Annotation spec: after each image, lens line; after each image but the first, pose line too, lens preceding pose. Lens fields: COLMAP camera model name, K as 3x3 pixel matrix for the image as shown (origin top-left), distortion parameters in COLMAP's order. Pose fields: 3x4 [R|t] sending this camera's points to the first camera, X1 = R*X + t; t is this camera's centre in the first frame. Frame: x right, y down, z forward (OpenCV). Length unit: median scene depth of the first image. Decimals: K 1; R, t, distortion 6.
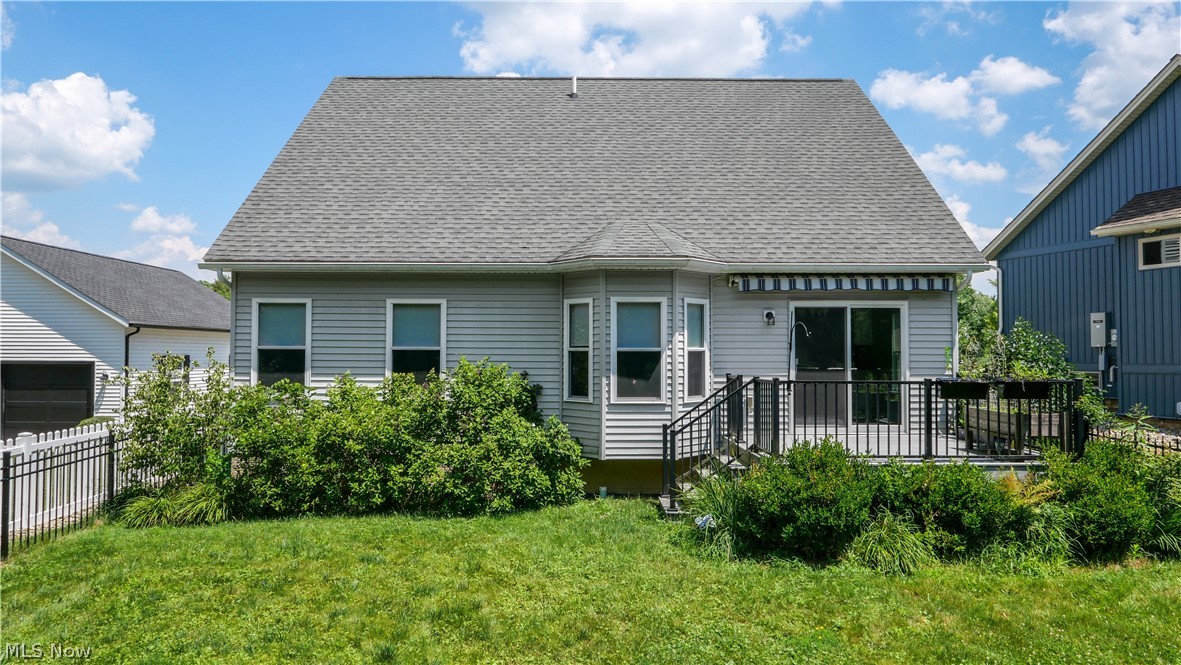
lens RADIAL K [[789.4, 0, 590.5], [0, 789.4, 332.5], [0, 0, 1]] dist [0.001632, 0.001164]
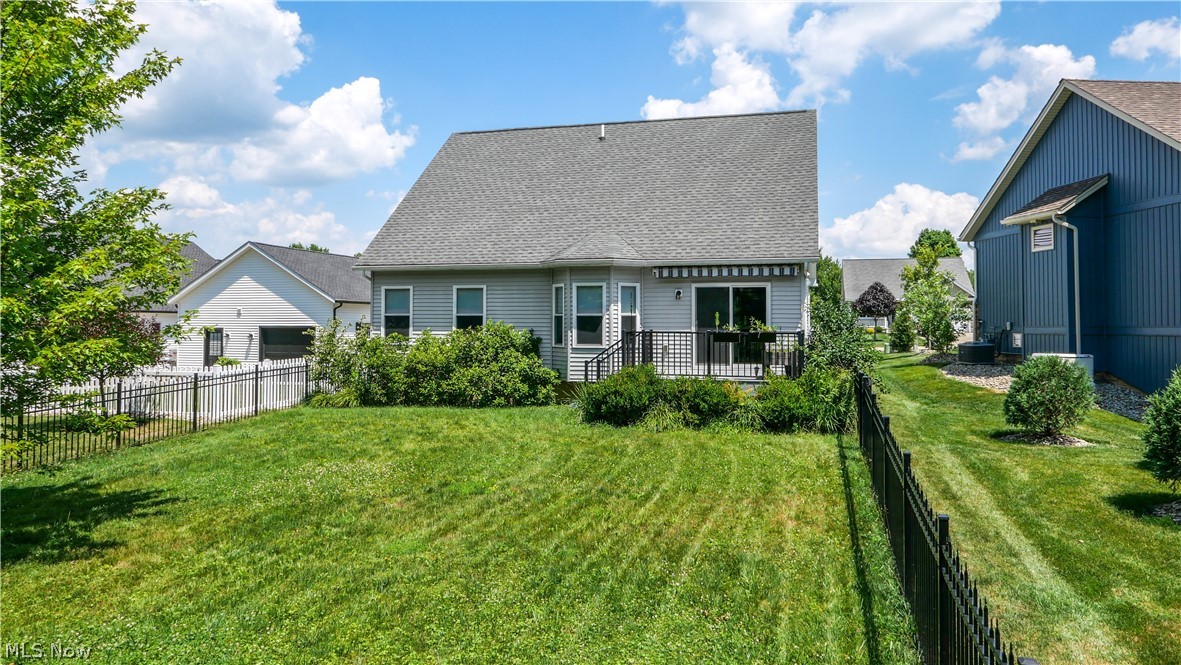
lens RADIAL K [[834.3, 0, 589.5], [0, 834.3, 305.9], [0, 0, 1]] dist [0.040116, 0.000198]
pose [[0.960228, -0.006045, -0.279153, 0.523038], [0.006644, 0.999977, 0.001198, 0.000735], [0.279139, -0.003005, 0.960246, -0.635239]]
